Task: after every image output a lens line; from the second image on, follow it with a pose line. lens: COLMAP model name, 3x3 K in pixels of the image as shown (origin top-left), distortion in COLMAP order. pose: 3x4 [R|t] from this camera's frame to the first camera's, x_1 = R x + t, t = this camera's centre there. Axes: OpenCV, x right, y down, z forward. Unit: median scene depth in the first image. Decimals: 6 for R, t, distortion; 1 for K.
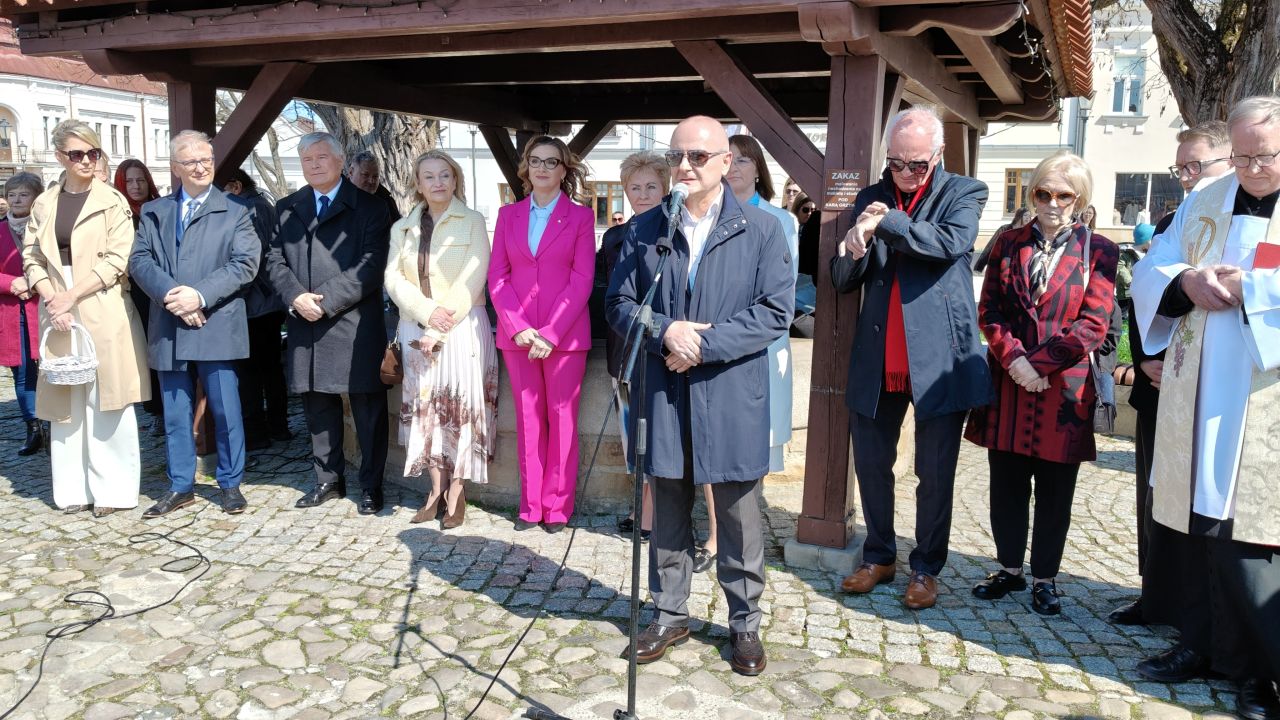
lens RADIAL K [[988.1, 0, 638.3], [0, 988.1, 347.4], [0, 0, 1]] dist [0.036638, -0.092291]
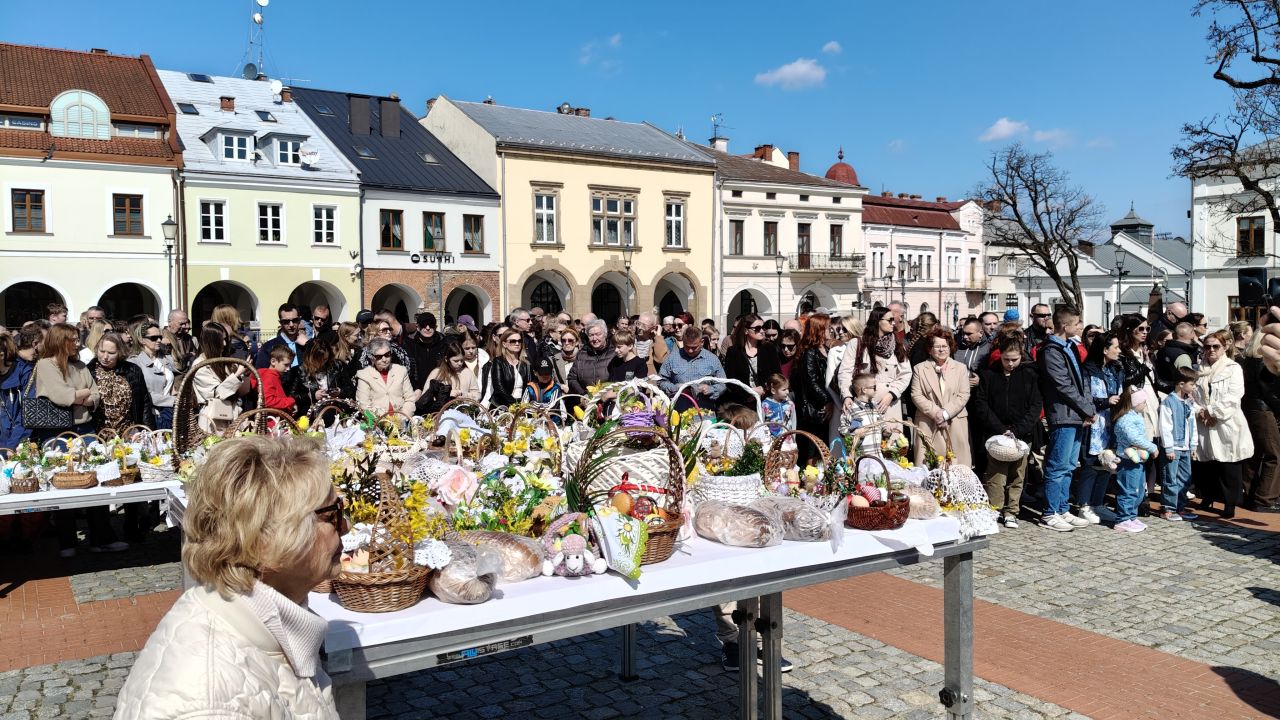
lens RADIAL K [[957.2, 0, 640.0], [0, 957.2, 360.0], [0, 0, 1]] dist [0.211332, -0.527013]
pose [[0.790629, 0.011414, -0.612190, -0.055042], [-0.068003, 0.995278, -0.069267, 0.016402], [0.608508, 0.096395, 0.787671, -0.171577]]
